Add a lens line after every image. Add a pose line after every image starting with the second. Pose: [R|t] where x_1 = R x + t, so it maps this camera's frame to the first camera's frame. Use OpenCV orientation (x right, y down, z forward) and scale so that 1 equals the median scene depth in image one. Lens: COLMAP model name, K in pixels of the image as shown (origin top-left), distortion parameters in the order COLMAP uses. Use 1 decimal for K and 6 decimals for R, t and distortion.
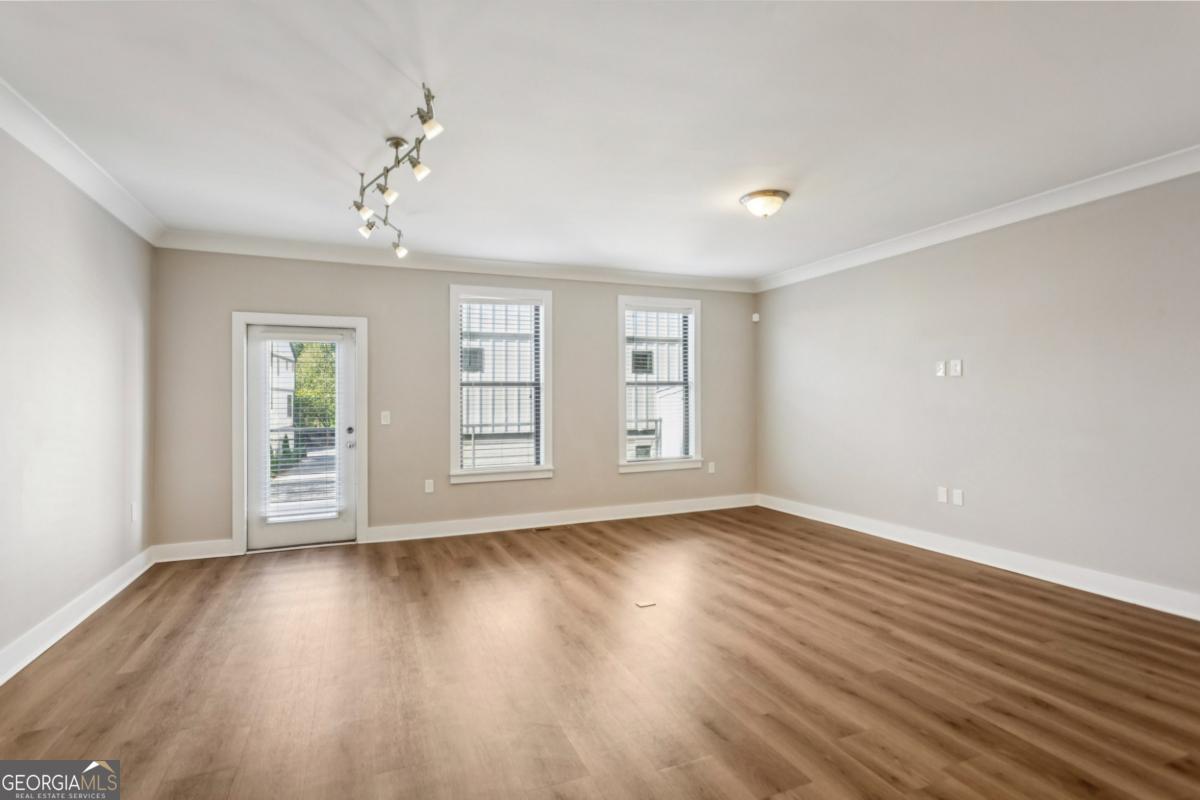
lens RADIAL K [[581.9, 0, 598.8], [0, 581.9, 396.9], [0, 0, 1]] dist [0.001135, 0.000210]
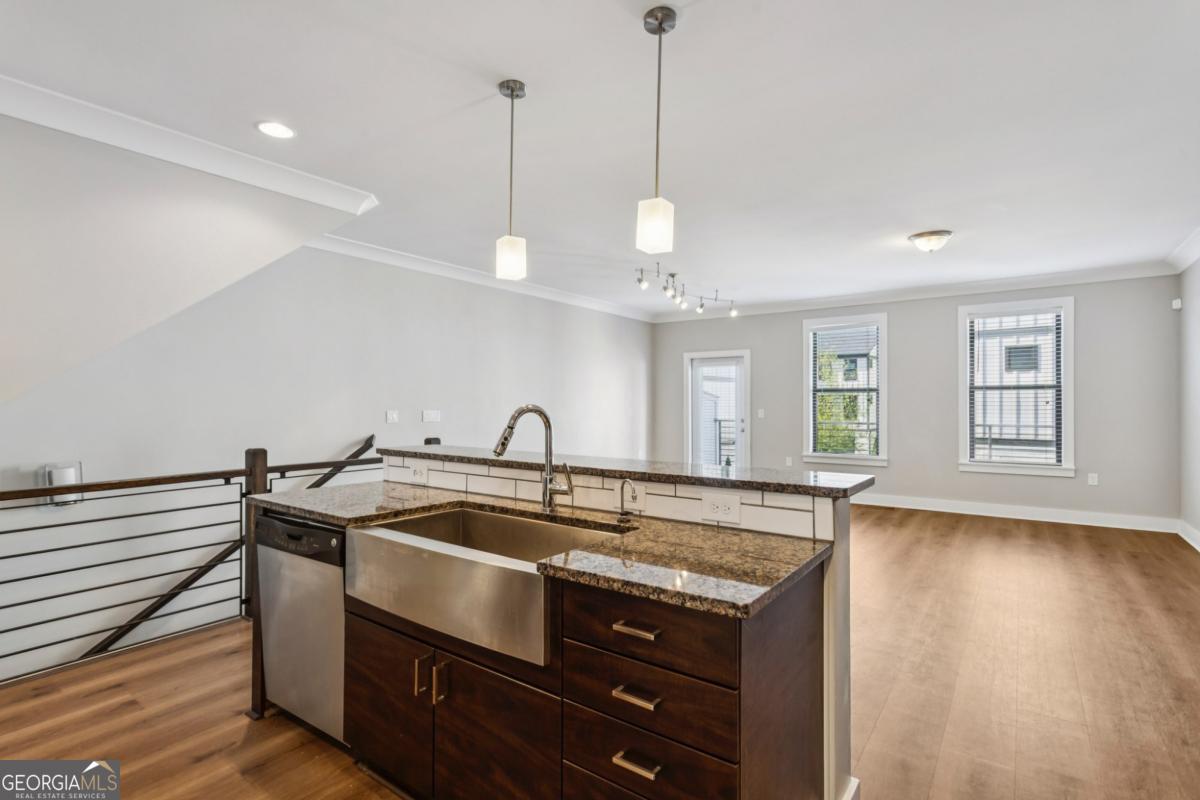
lens RADIAL K [[576.7, 0, 593.1], [0, 576.7, 404.7], [0, 0, 1]] dist [0.001003, -0.000194]
pose [[0.511898, 0.011551, -0.858969, 0.676433], [-0.000461, 0.999913, 0.013172, -0.006754], [0.859046, -0.006347, 0.511858, -0.149701]]
